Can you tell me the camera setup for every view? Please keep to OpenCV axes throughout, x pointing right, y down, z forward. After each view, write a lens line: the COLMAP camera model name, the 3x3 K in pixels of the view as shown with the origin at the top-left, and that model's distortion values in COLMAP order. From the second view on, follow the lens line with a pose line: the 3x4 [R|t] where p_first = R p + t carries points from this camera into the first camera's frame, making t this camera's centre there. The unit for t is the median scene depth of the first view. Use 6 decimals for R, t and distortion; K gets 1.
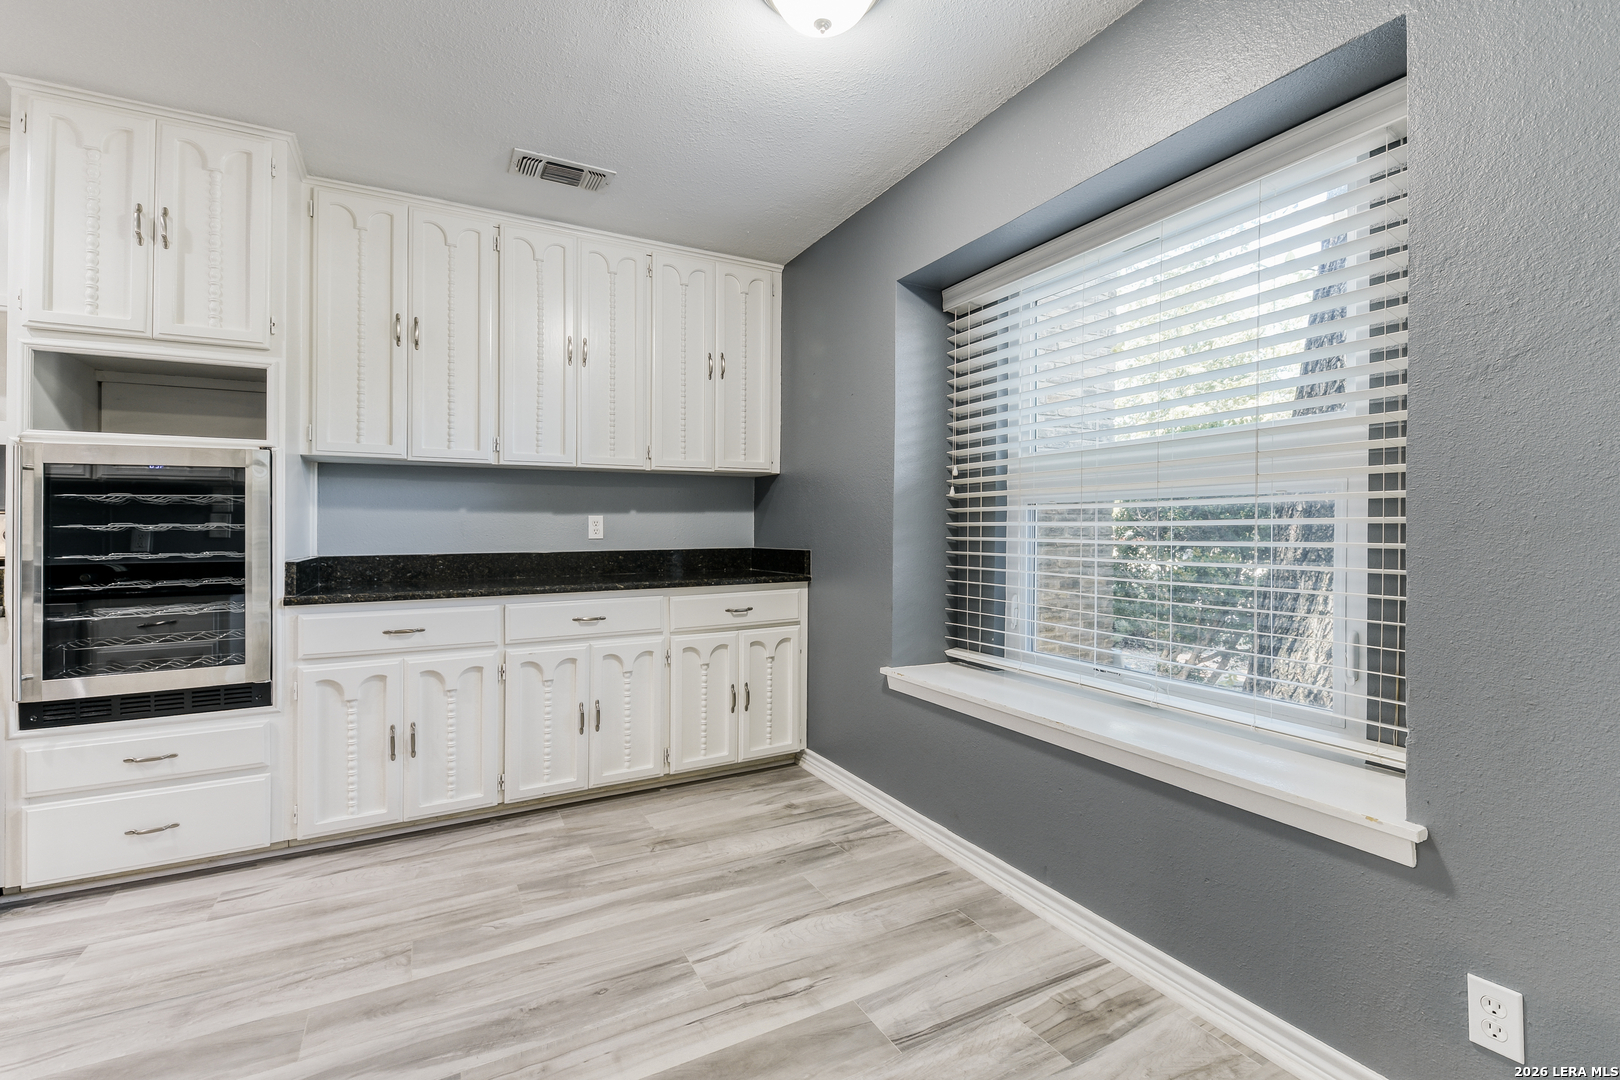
lens RADIAL K [[704.3, 0, 813.4], [0, 704.3, 524.2], [0, 0, 1]] dist [0.010394, -0.005177]
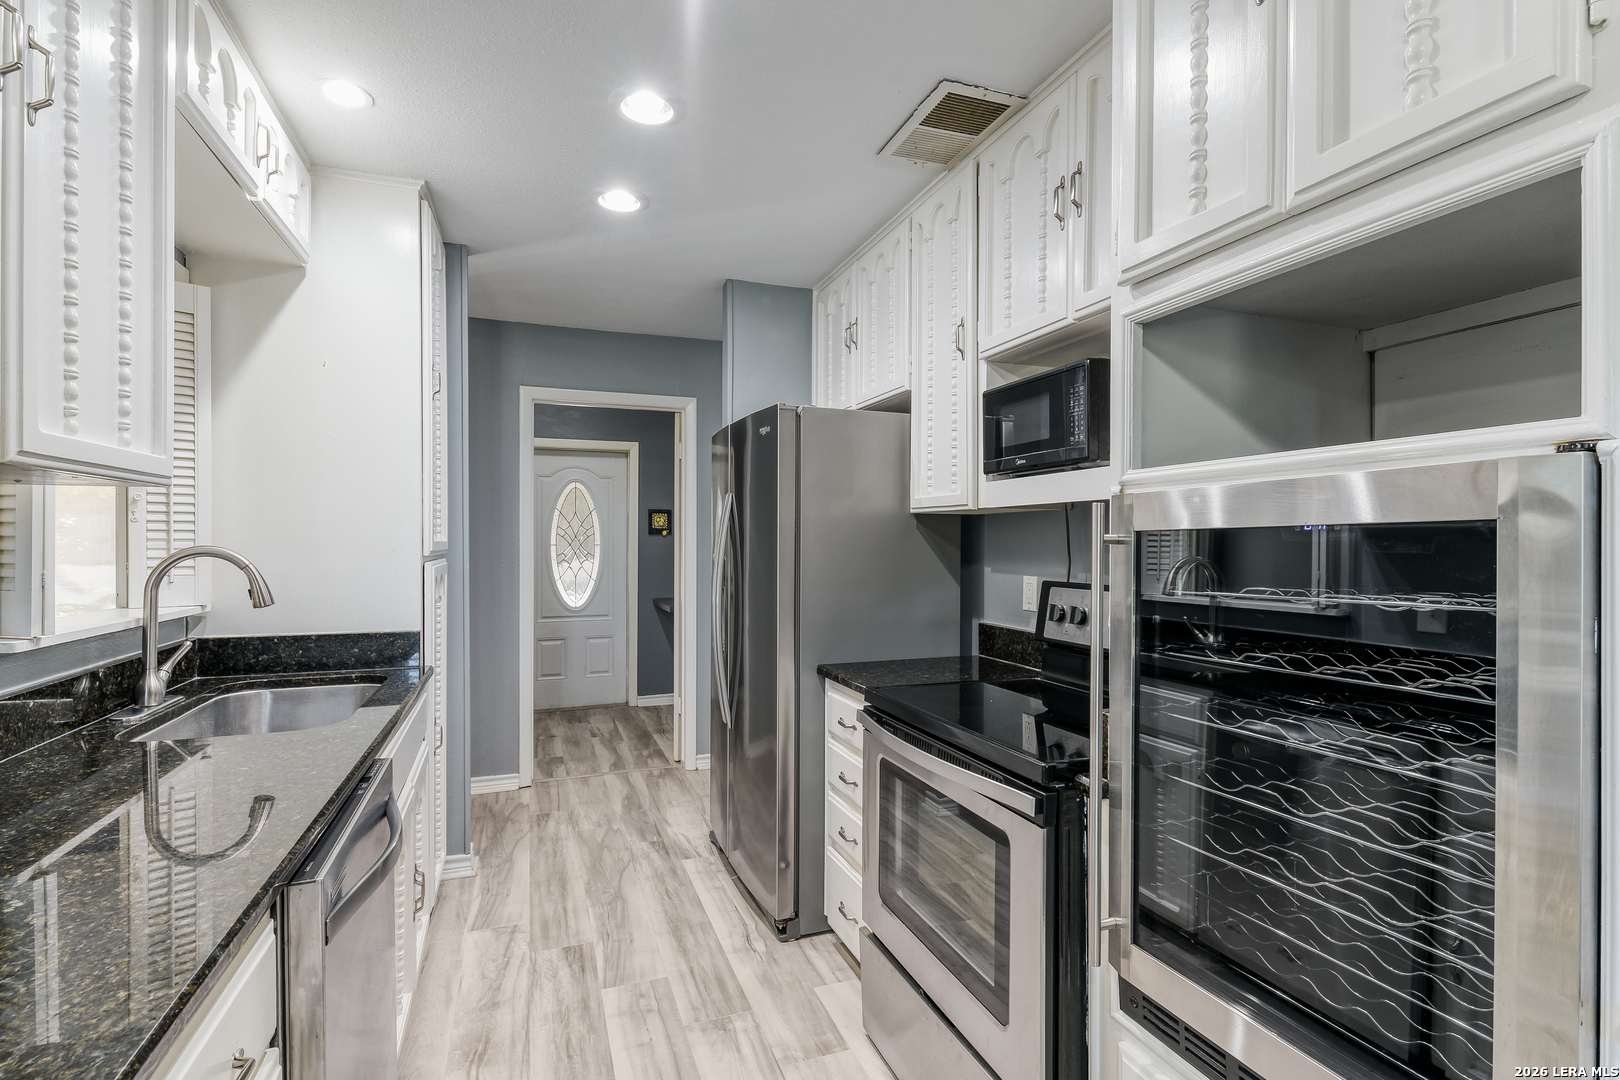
lens RADIAL K [[760.7, 0, 812.6], [0, 760.7, 538.0], [0, 0, 1]] dist [-0.000821, -0.000706]
pose [[-0.147230, -0.000501, -0.989102, -0.424748], [0.003968, 0.999992, -0.001098, -0.070367], [0.989094, -0.004086, -0.147227, 0.724286]]
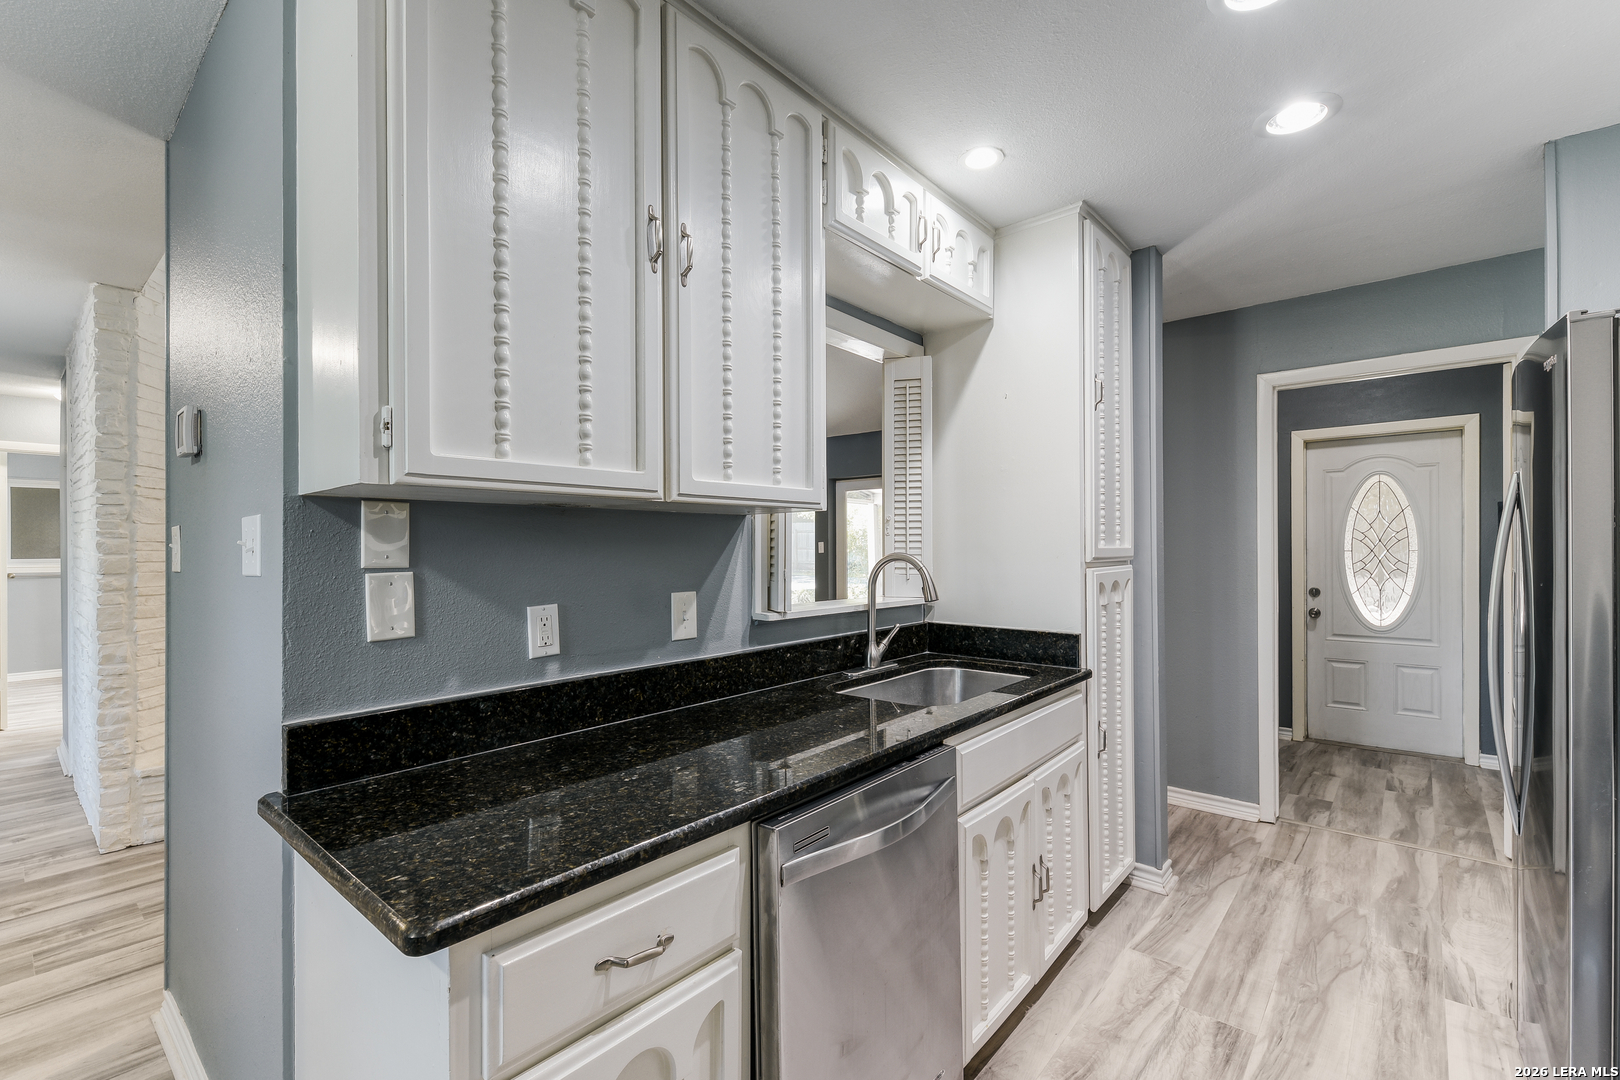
lens RADIAL K [[704.3, 0, 810.0], [0, 704.3, 542.8], [0, 0, 1]] dist [0.010394, -0.005177]
pose [[-0.938725, 0.005993, -0.344615, -0.659090], [0.010738, 0.999872, -0.011862, -0.068965], [0.344500, -0.014835, -0.938669, 0.847814]]
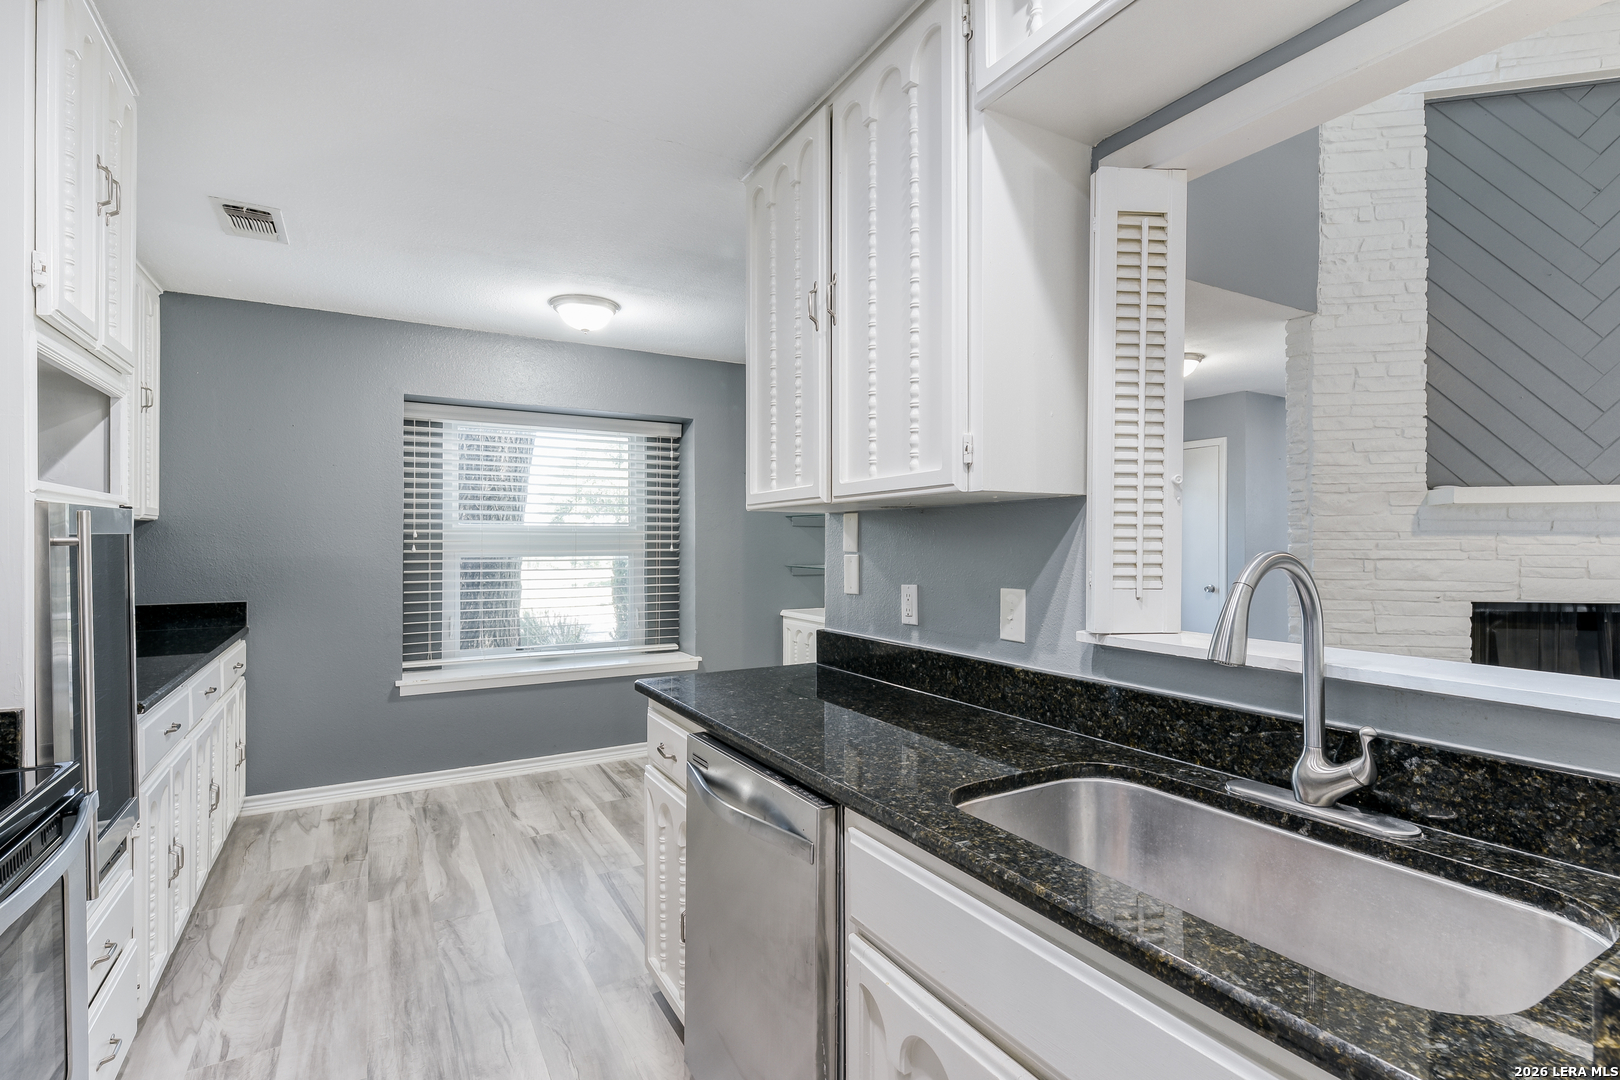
lens RADIAL K [[760.7, 0, 817.6], [0, 760.7, 552.8], [0, 0, 1]] dist [-0.000821, -0.000706]
pose [[-0.033508, -0.012179, 0.999364, -1.536129], [-0.005904, 0.999911, 0.011987, -0.068714], [-0.999421, -0.005499, -0.033577, 0.293188]]
